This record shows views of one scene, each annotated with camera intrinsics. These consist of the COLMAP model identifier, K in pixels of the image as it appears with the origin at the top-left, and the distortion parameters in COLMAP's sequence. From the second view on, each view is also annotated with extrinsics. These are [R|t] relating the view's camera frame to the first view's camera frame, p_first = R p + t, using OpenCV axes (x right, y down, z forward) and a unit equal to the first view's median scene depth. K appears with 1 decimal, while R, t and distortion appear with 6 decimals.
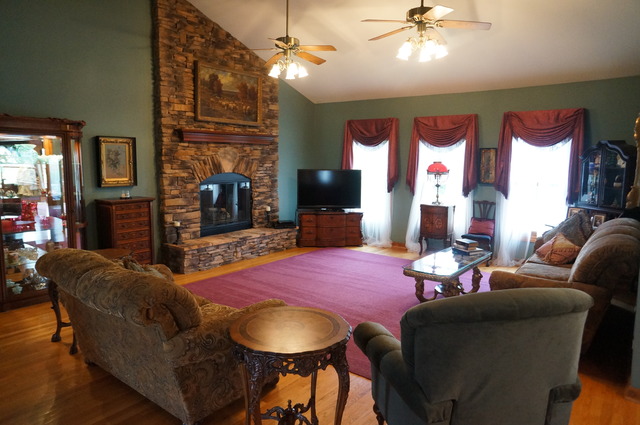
lens RADIAL K [[428.8, 0, 320.1], [0, 428.8, 197.8], [0, 0, 1]] dist [-0.019545, 0.030101]
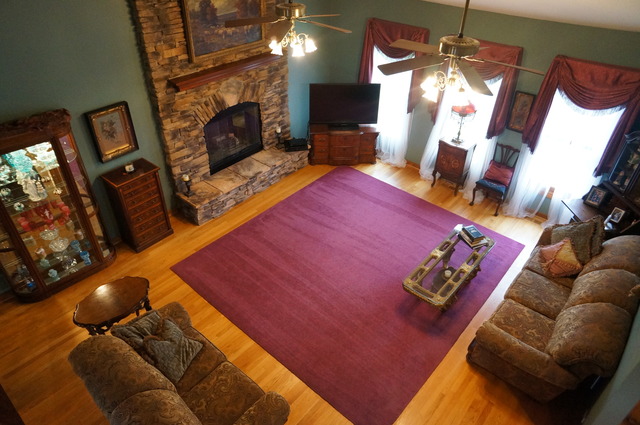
lens RADIAL K [[428.8, 0, 319.4], [0, 428.8, 212.7], [0, 0, 1]] dist [-0.019545, 0.030101]
pose [[0.998511, 0.037102, -0.039999, 0.016924], [-0.012775, 0.871777, 0.489736, -0.327906], [0.053041, -0.488496, 0.870953, 0.101570]]
